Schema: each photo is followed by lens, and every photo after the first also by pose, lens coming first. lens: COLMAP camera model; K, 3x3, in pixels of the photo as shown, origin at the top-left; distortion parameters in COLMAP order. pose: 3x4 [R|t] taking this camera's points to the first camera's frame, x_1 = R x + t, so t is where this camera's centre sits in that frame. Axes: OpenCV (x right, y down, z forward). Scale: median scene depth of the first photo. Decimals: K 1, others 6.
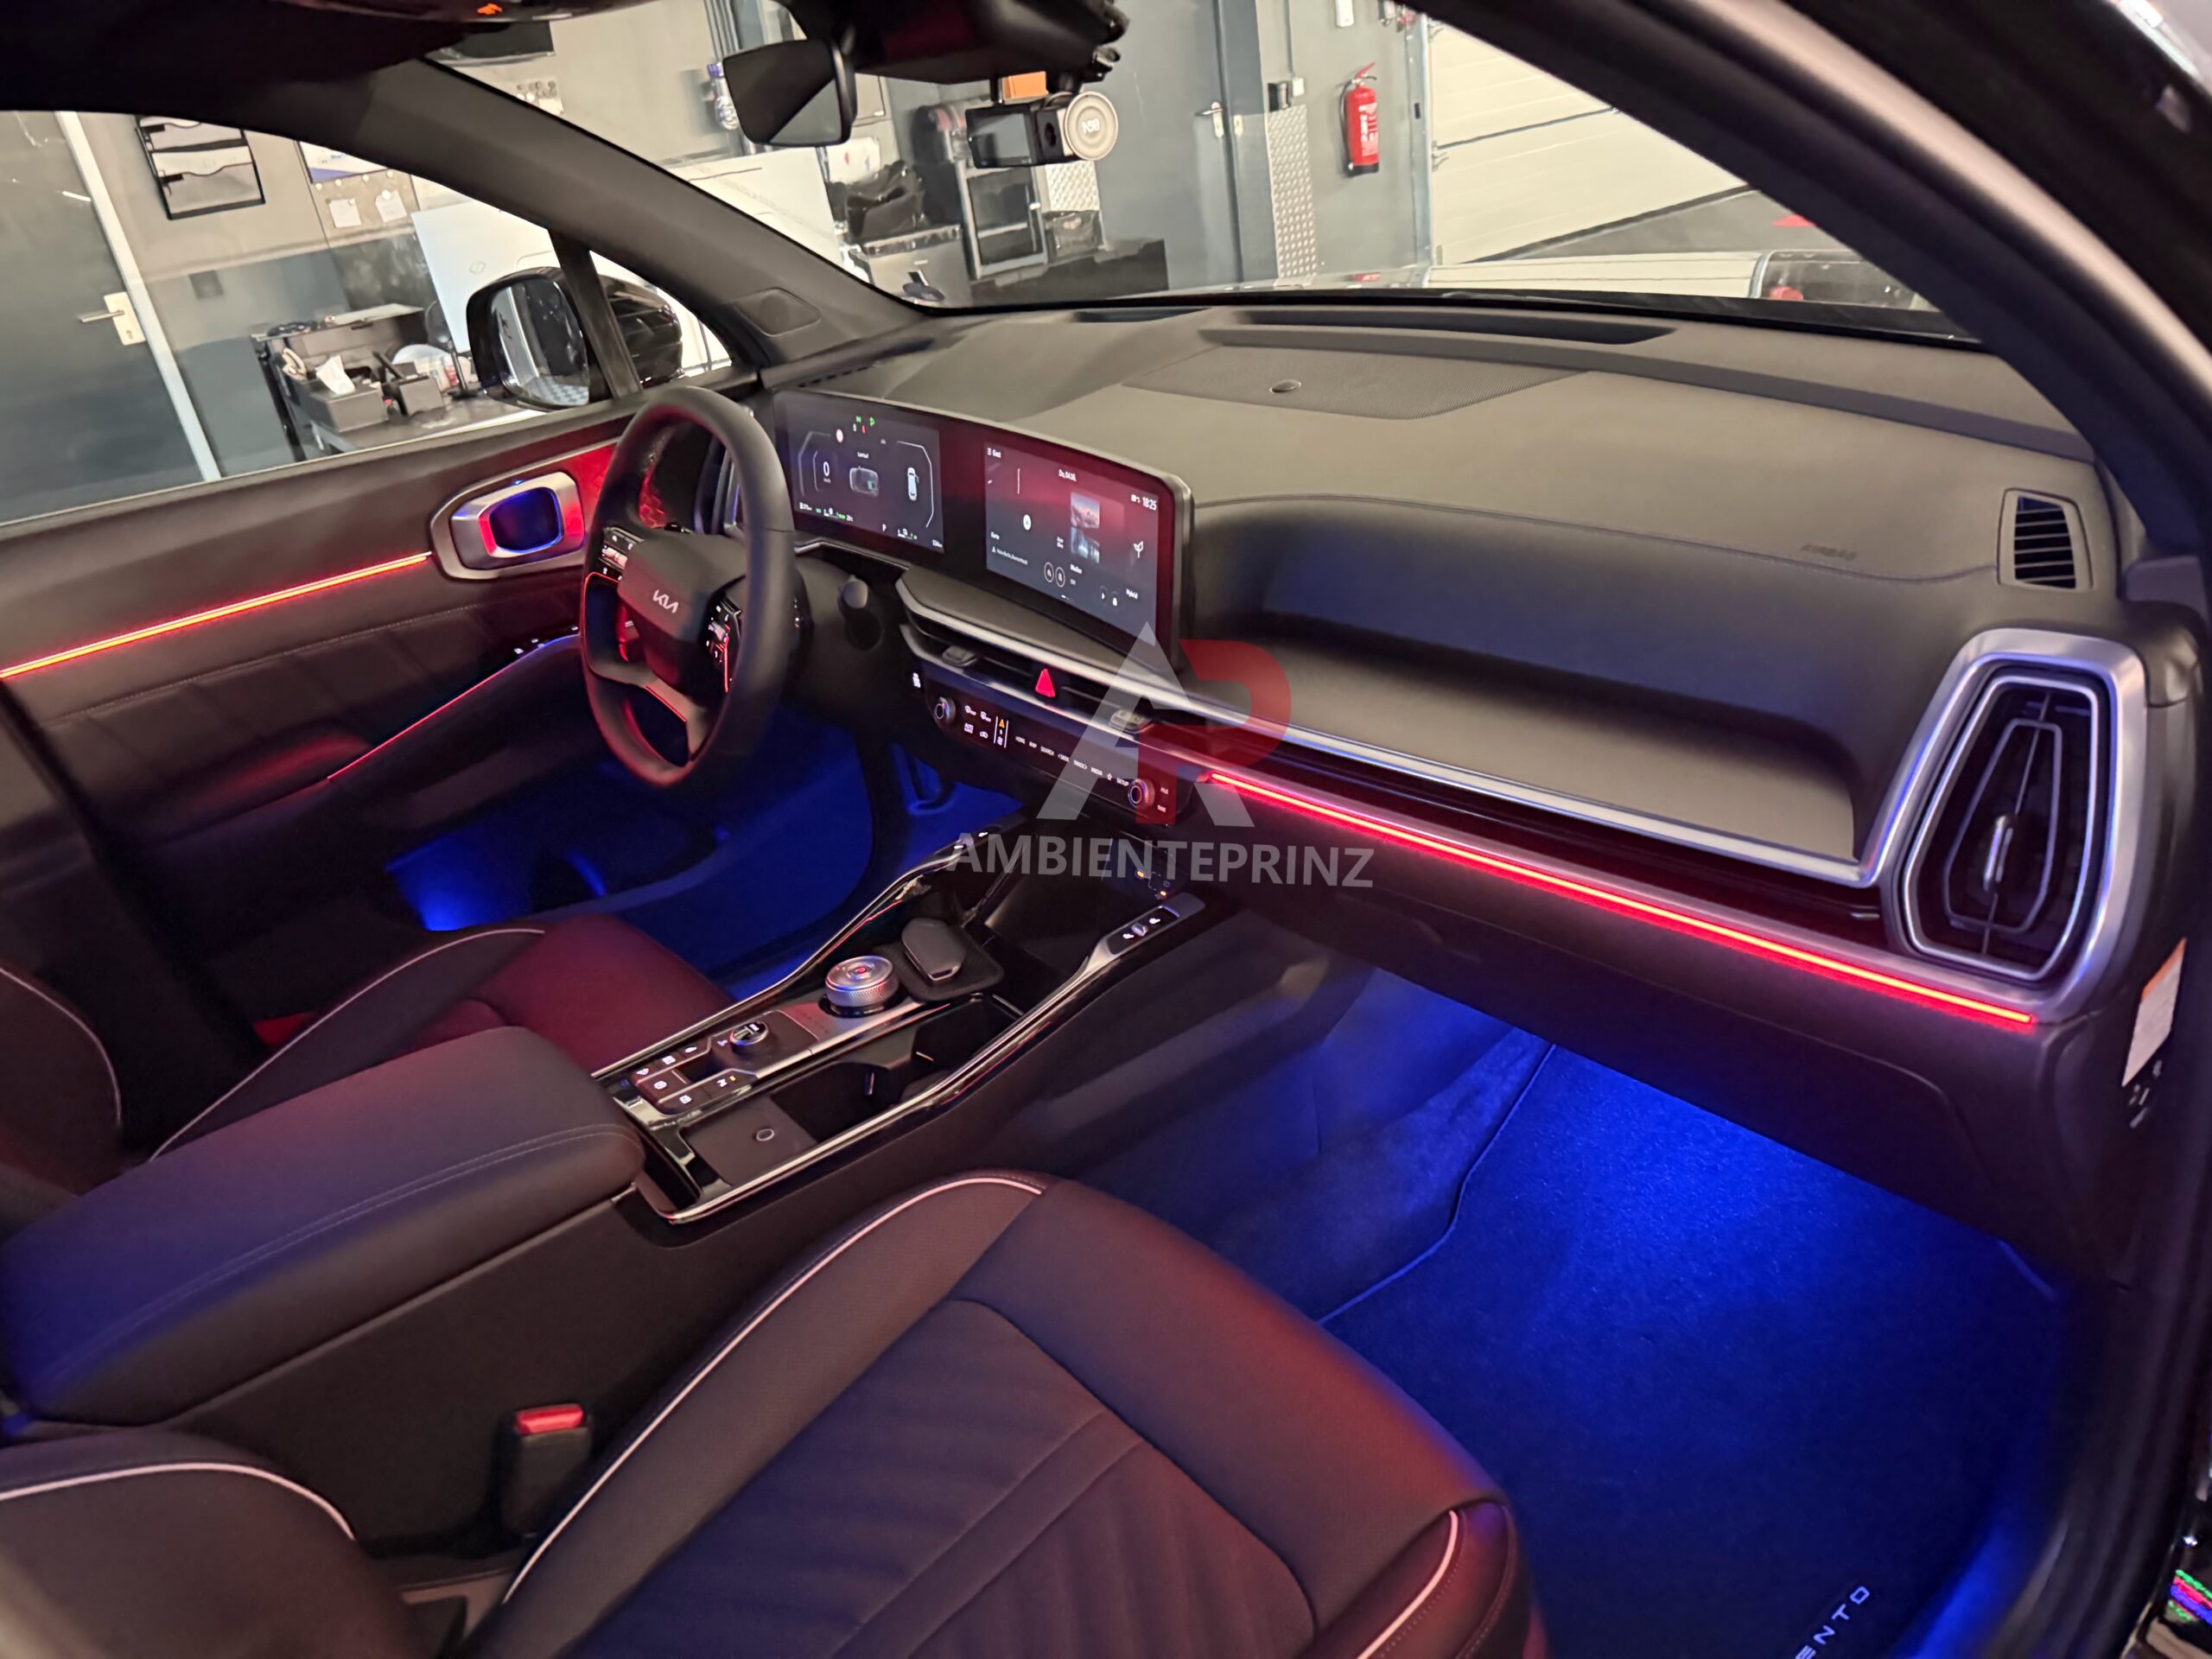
lens RADIAL K [[1549.1, 0, 1108.2], [0, 1549.1, 828.2], [0, 0, 1]] dist [0.092643, -0.129311]
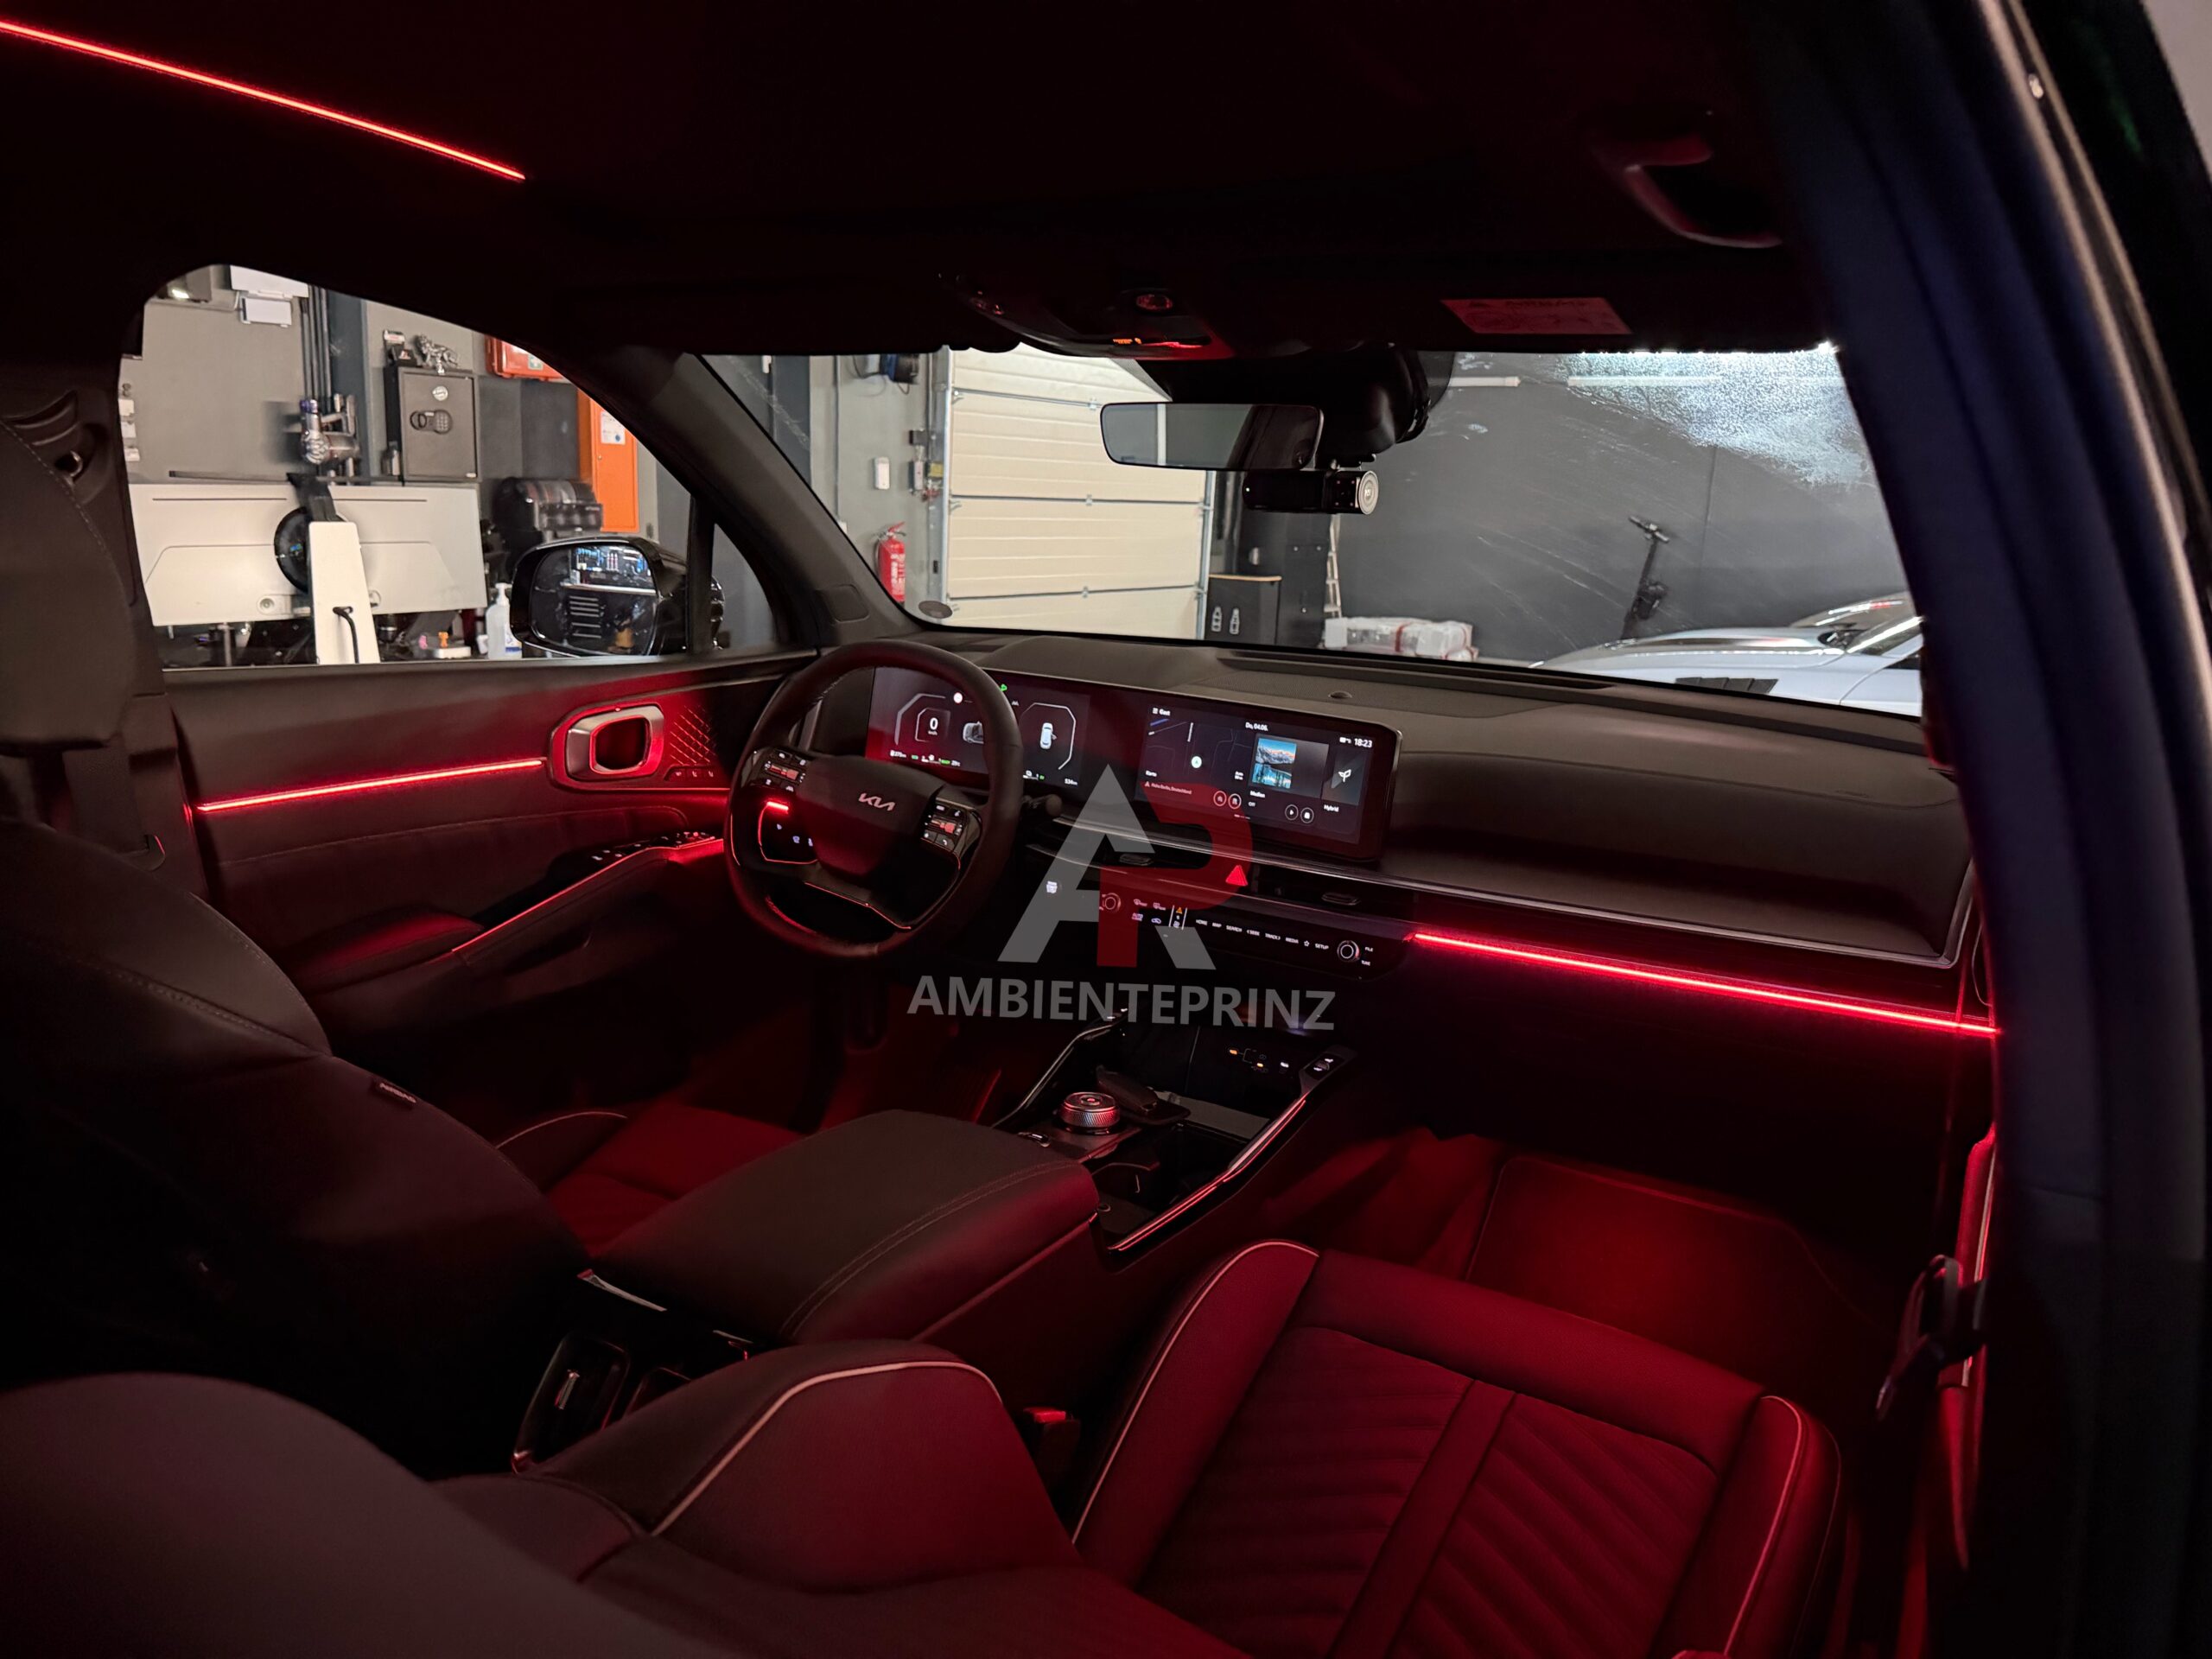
lens RADIAL K [[1552.9, 0, 1098.1], [0, 1552.9, 823.9], [0, 0, 1]] dist [0.126264, -0.217033]
pose [[0.924148, 0.097337, 0.369427, -0.604520], [0.005223, 0.963688, -0.266981, 0.202427], [-0.381999, 0.248660, 0.890081, -0.125371]]
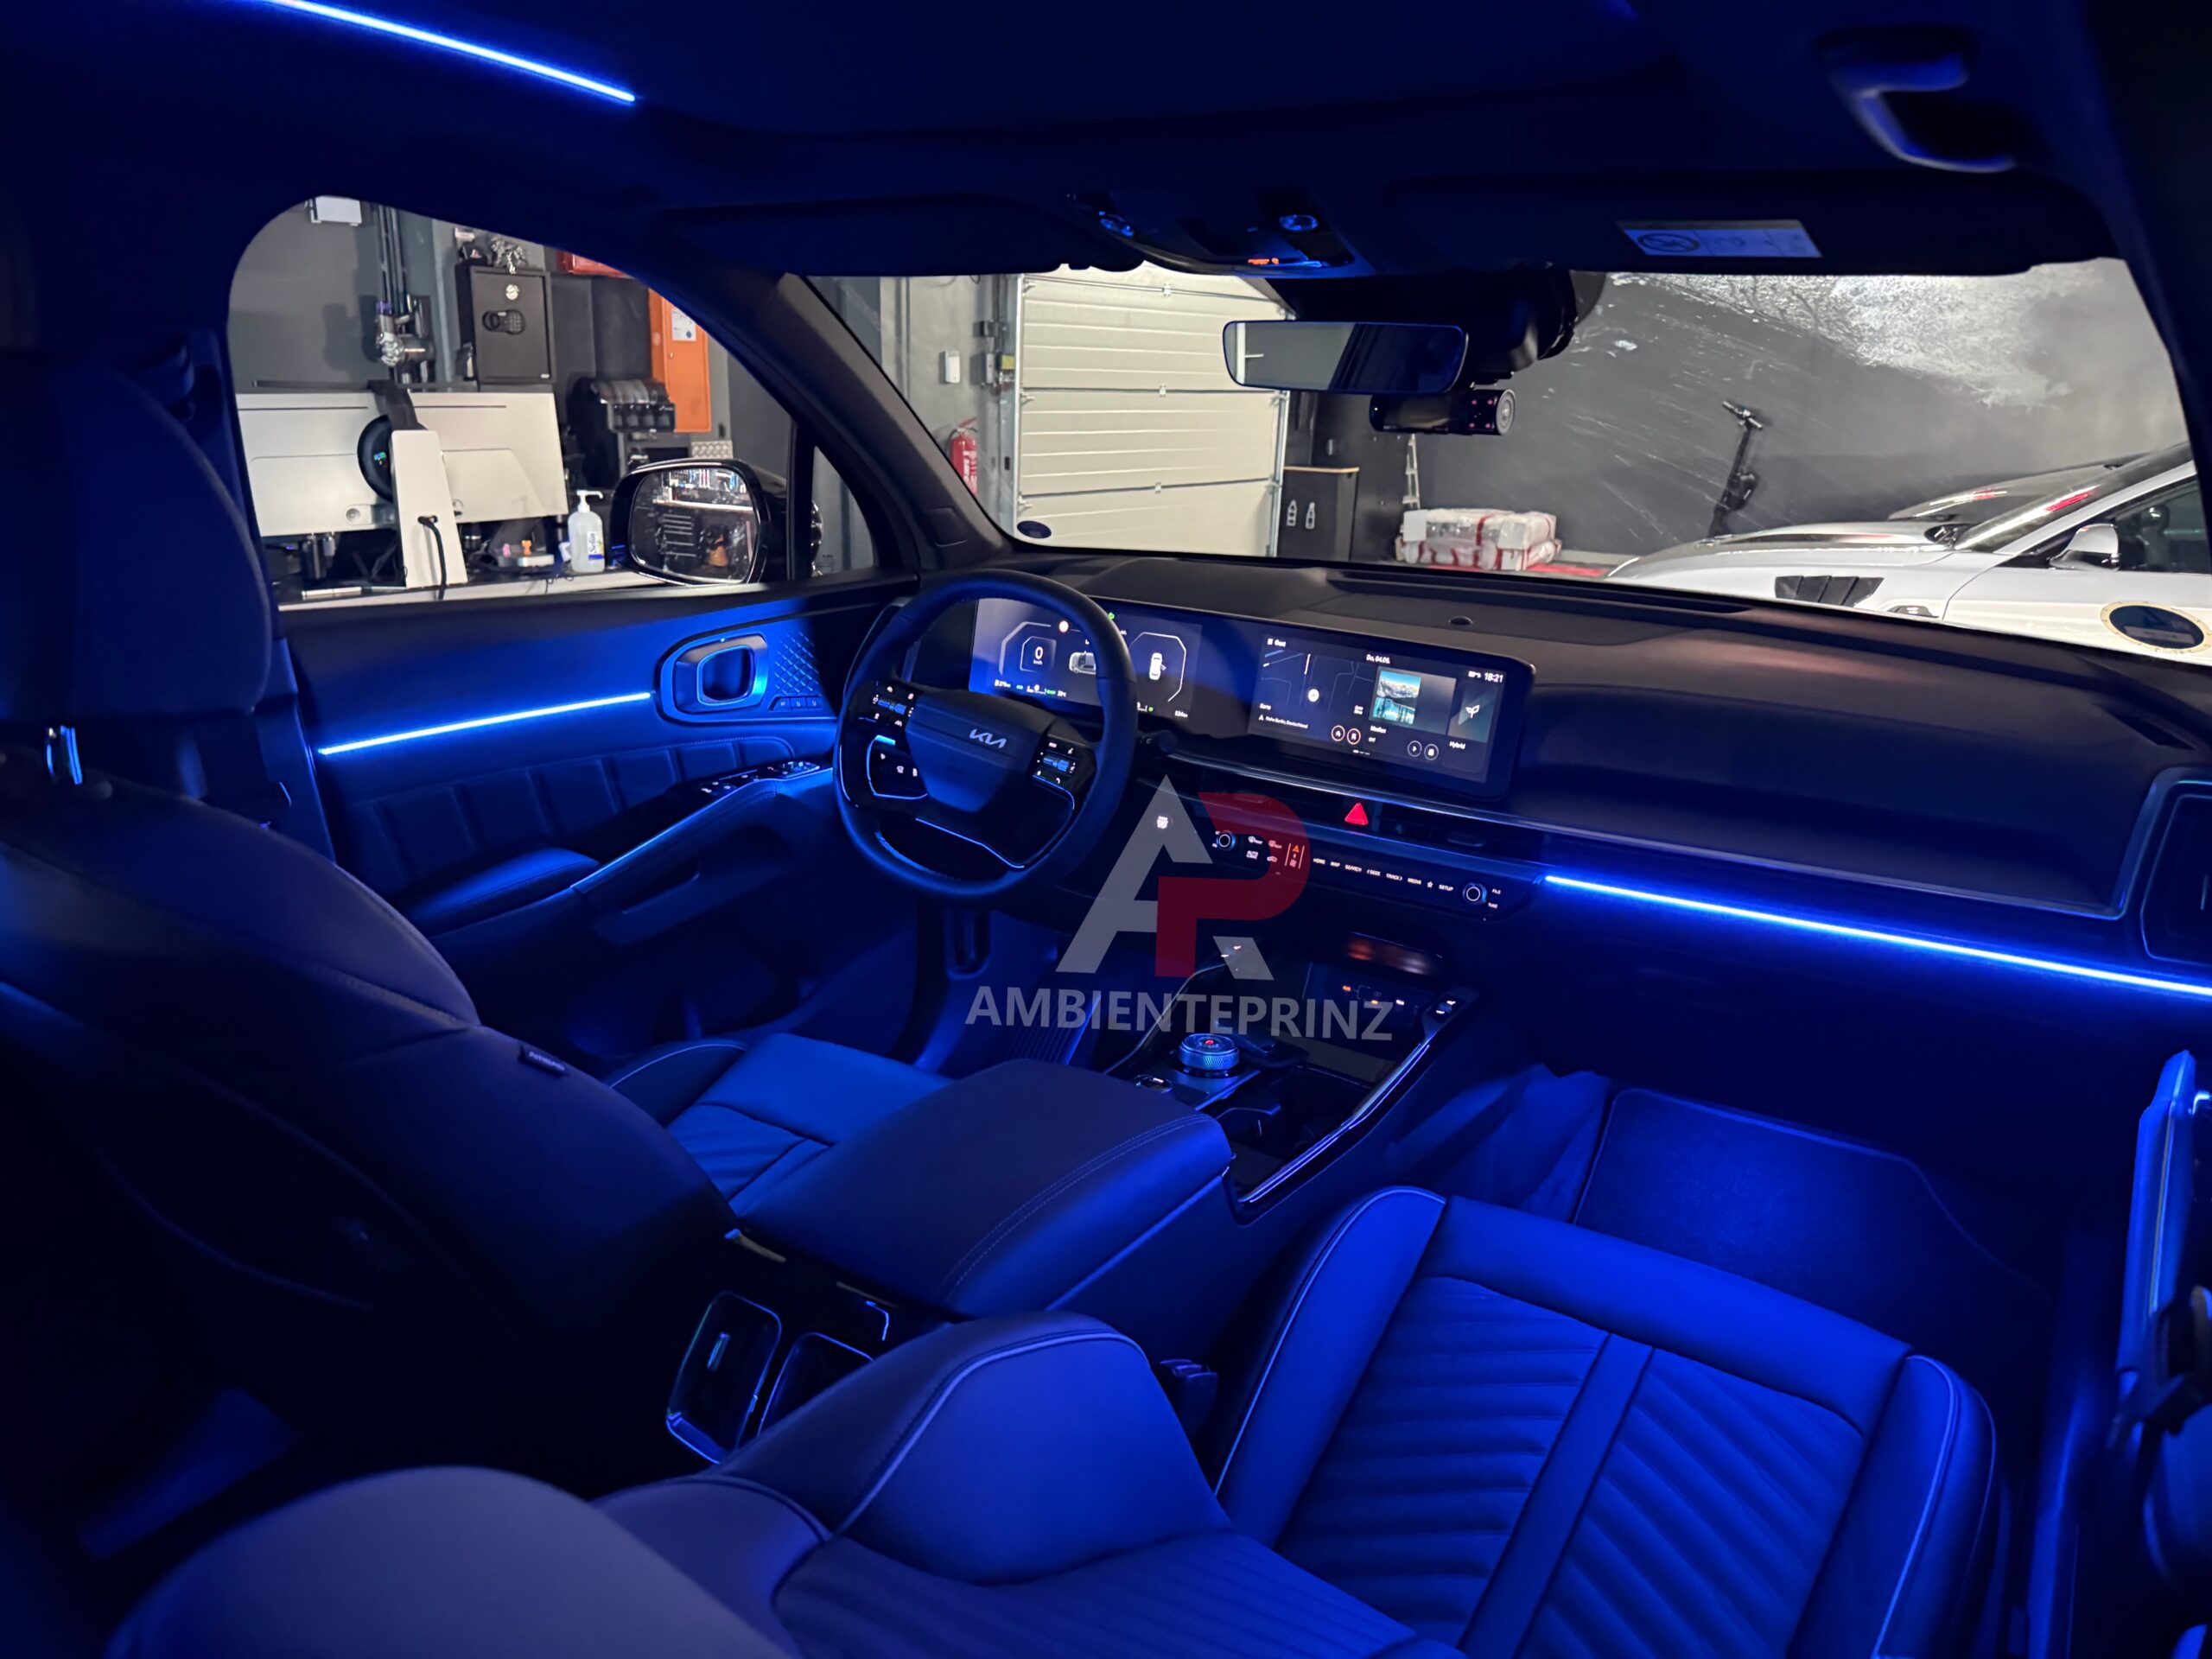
lens RADIAL K [[1550.0, 0, 1103.7], [0, 1550.0, 834.5], [0, 0, 1]] dist [0.097361, -0.140355]
pose [[0.937805, 0.069194, 0.340198, -0.634885], [-0.002133, 0.981066, -0.193662, 0.161810], [-0.347157, 0.180892, 0.920196, -0.094503]]
